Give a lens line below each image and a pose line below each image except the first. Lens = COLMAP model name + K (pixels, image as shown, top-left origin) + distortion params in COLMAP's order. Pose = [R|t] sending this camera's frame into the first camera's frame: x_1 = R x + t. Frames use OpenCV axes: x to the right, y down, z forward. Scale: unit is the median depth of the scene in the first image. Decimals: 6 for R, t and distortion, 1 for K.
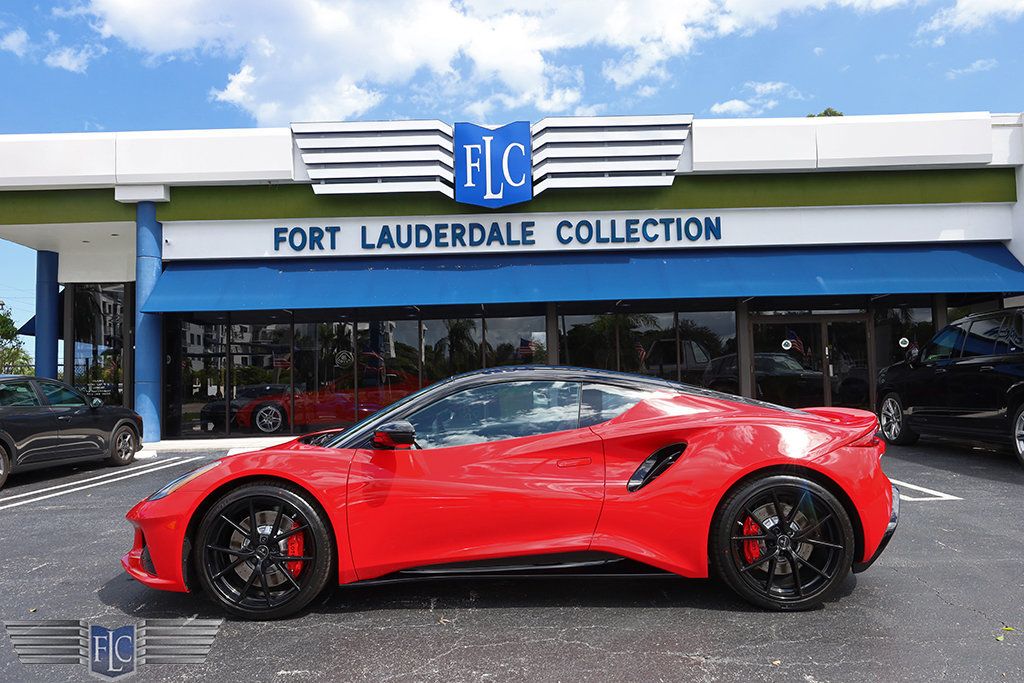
lens RADIAL K [[726.4, 0, 513.8], [0, 726.4, 346.3], [0, 0, 1]] dist [0.001878, -0.000678]
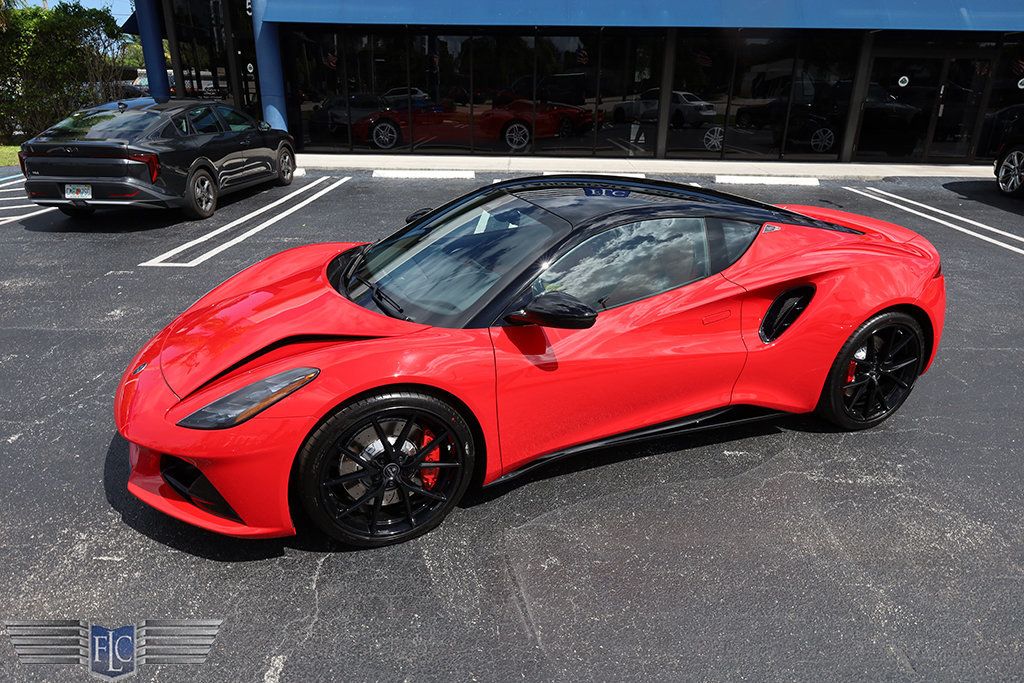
lens RADIAL K [[662.9, 0, 514.4], [0, 662.9, 343.4], [0, 0, 1]] dist [0.004662, -0.001211]
pose [[0.998929, 0.045243, -0.009719, -0.135184], [-0.037083, 0.908272, 0.416734, -0.036186], [0.027682, -0.415927, 0.908976, 0.006605]]
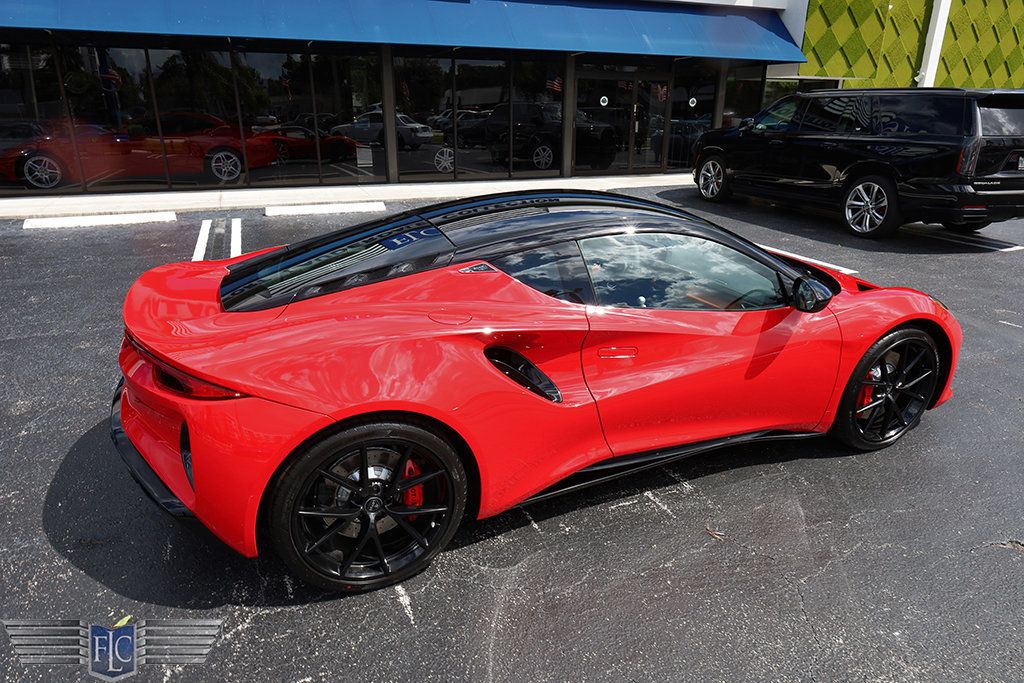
lens RADIAL K [[626.7, 0, 511.5], [0, 626.7, 338.9], [0, 0, 1]] dist [0.001398, -0.001023]
pose [[0.925134, -0.103184, 0.365350, -0.132230], [-0.047404, 0.923427, 0.380836, -0.024250], [-0.376670, -0.369643, 0.849402, 0.129747]]
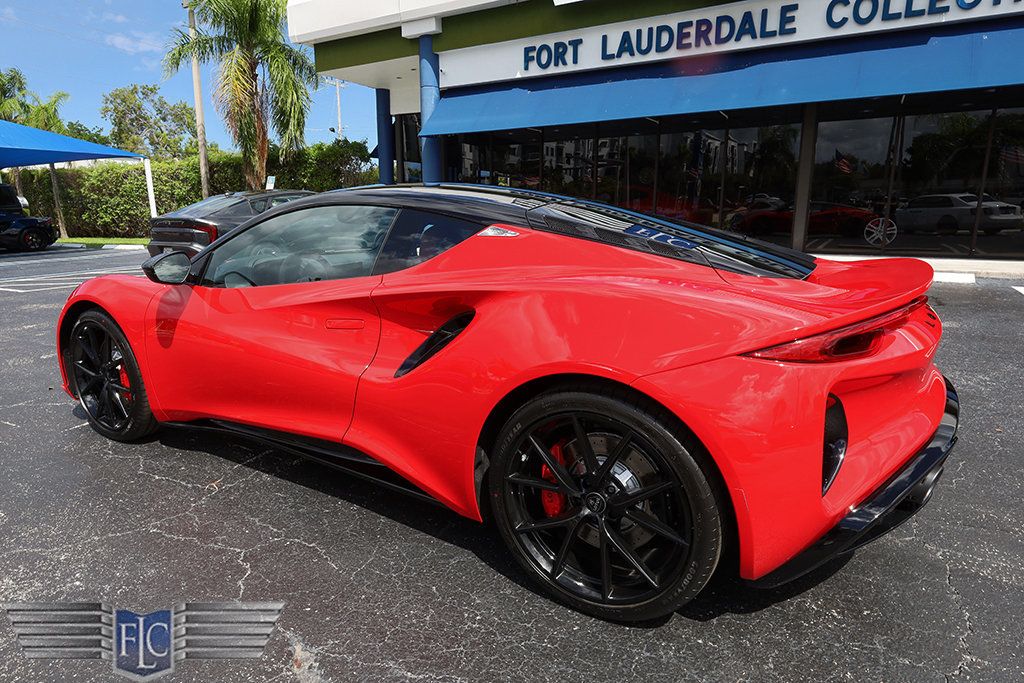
lens RADIAL K [[609.4, 0, 487.4], [0, 609.4, 339.1], [0, 0, 1]] dist [-0.000244, 0.001788]
pose [[0.853900, 0.126747, -0.504766, 0.126382], [0.017995, 0.962120, 0.272031, 0.003107], [0.520125, -0.241371, 0.819274, 0.143695]]
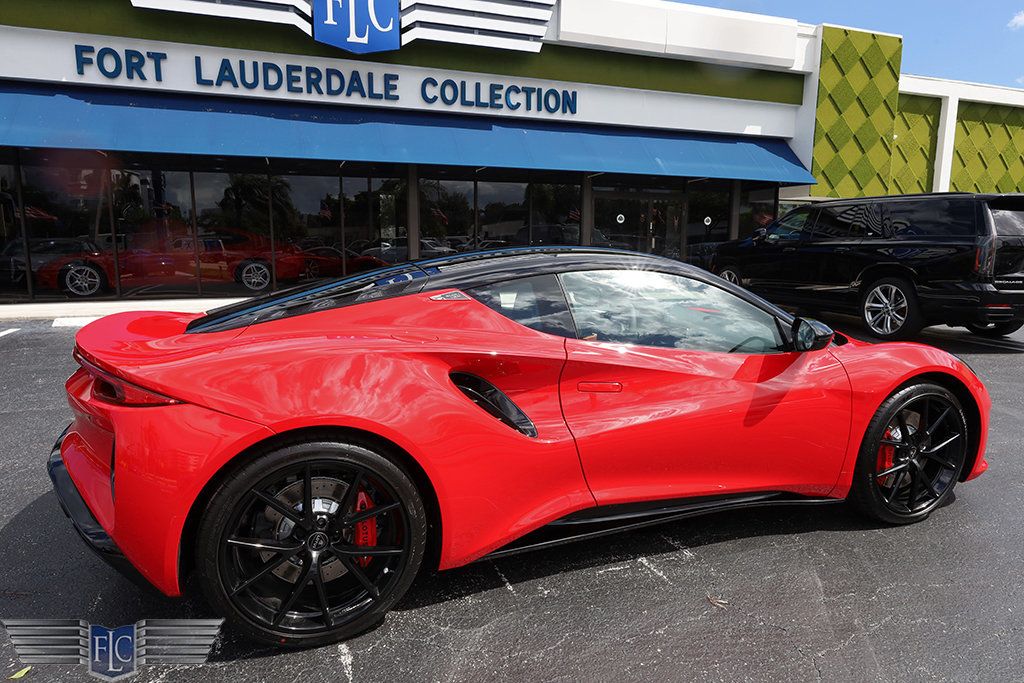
lens RADIAL K [[628.0, 0, 512.6], [0, 628.0, 343.9], [0, 0, 1]] dist [0.000891, 0.000445]
pose [[0.940393, -0.025431, 0.339138, -0.117630], [-0.045563, 0.978790, 0.199737, 0.000931], [-0.337024, -0.203284, 0.919288, 0.126792]]
